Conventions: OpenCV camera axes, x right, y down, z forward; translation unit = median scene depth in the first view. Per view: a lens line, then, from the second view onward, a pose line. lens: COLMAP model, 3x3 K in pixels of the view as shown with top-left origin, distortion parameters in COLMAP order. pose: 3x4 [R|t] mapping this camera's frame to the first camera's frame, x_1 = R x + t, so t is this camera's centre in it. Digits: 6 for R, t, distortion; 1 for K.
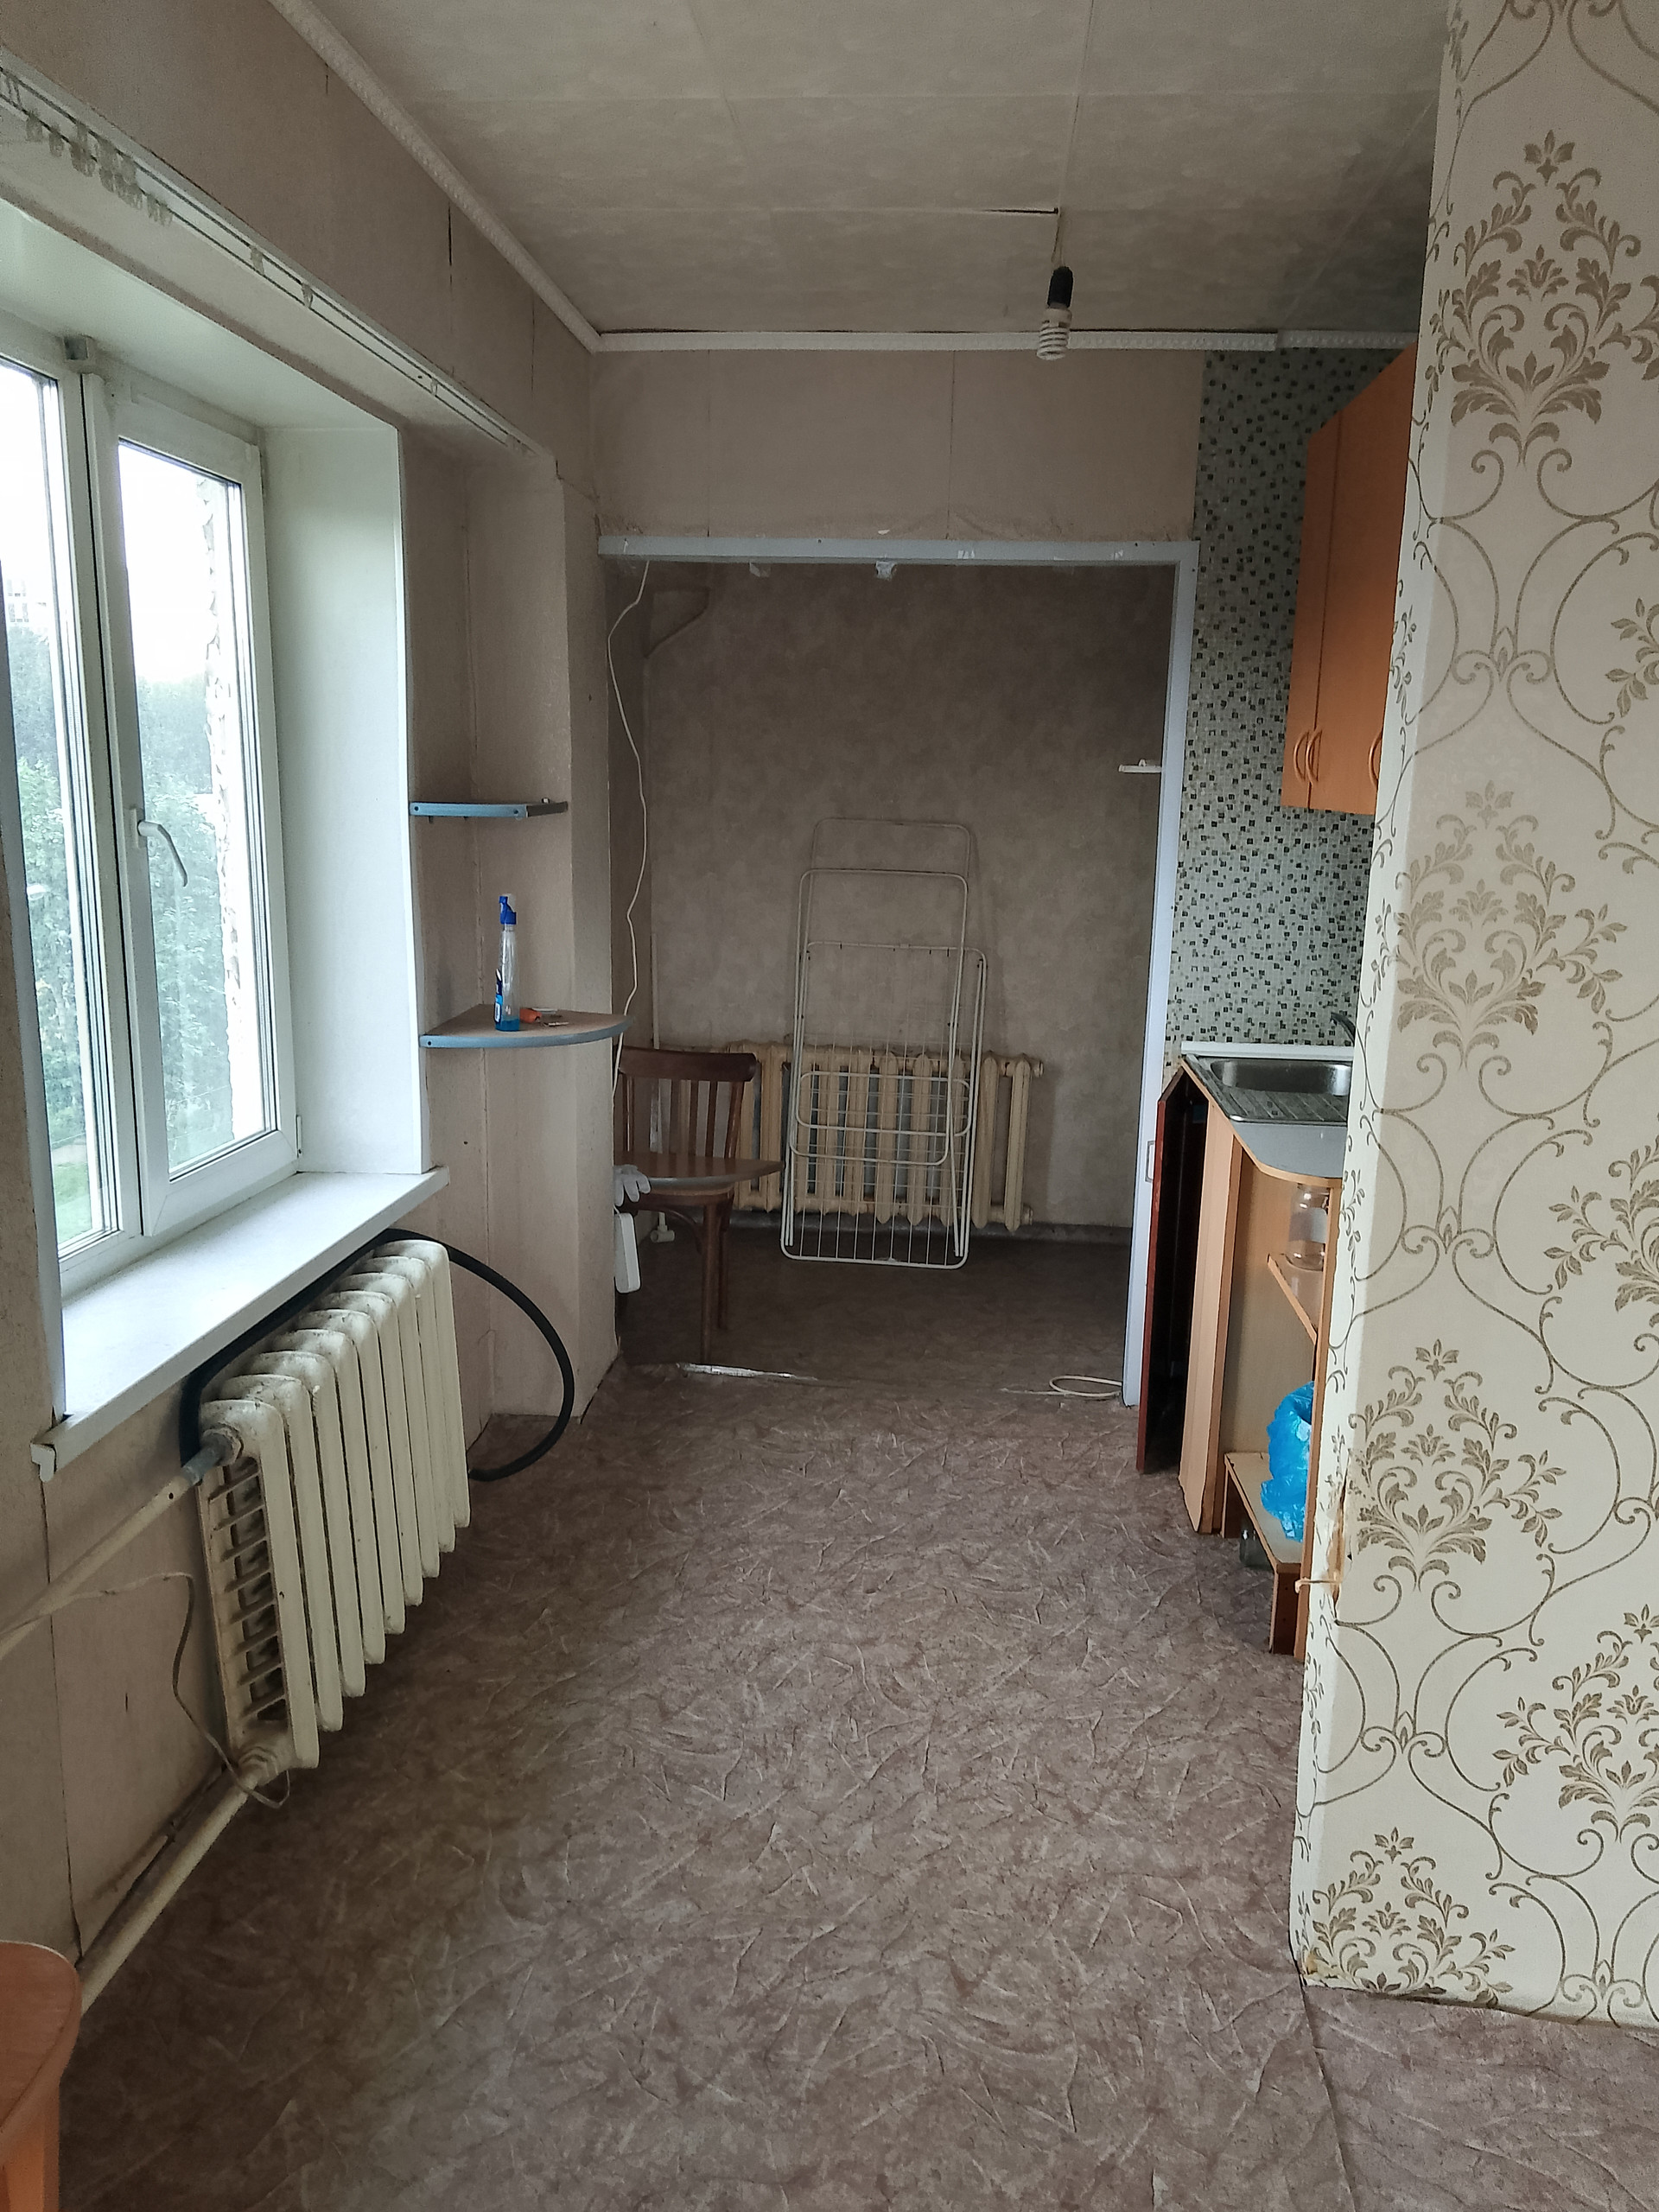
lens RADIAL K [[1666.6, 0, 827.7], [0, 1666.6, 1121.0], [0, 0, 1]] dist [0.087287, -0.110486]
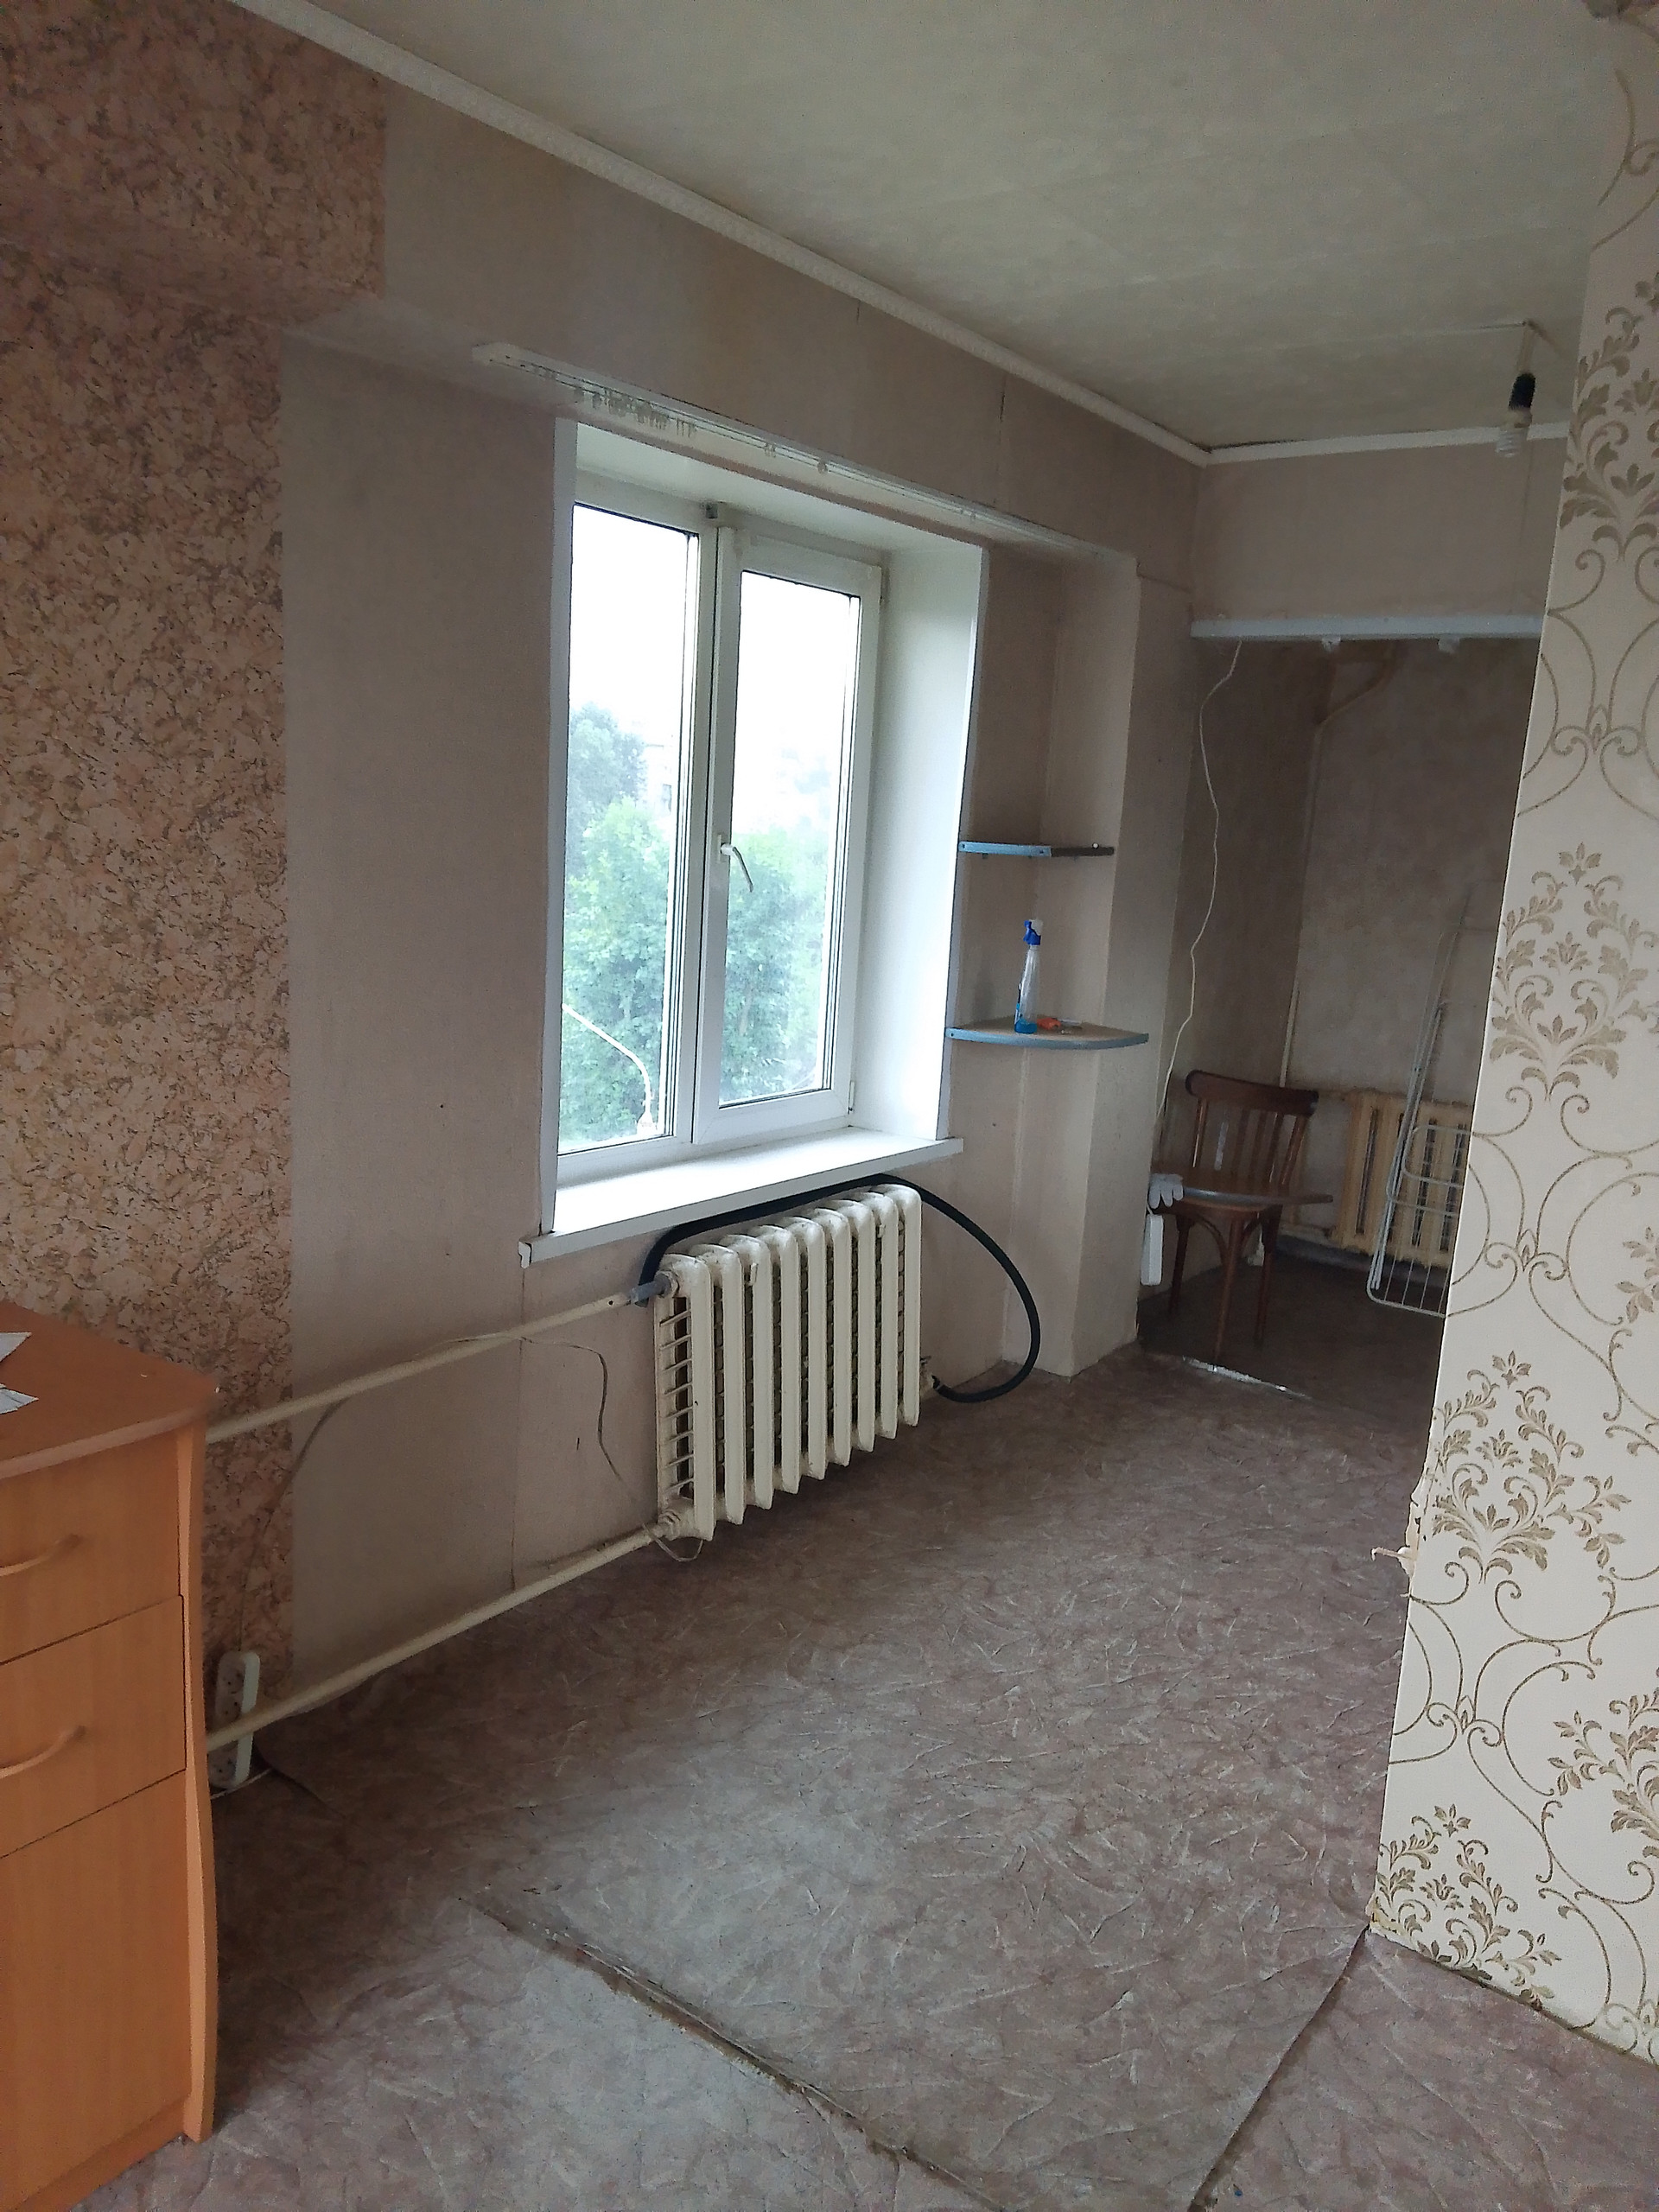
lens RADIAL K [[1635.9, 0, 836.8], [0, 1635.9, 1100.0], [0, 0, 1]] dist [0.084905, -0.108229]
pose [[0.864485, 0.118389, -0.488518, 0.254629], [-0.140038, 0.990115, -0.007866, 0.020211], [0.482758, 0.075212, 0.872518, -0.081341]]
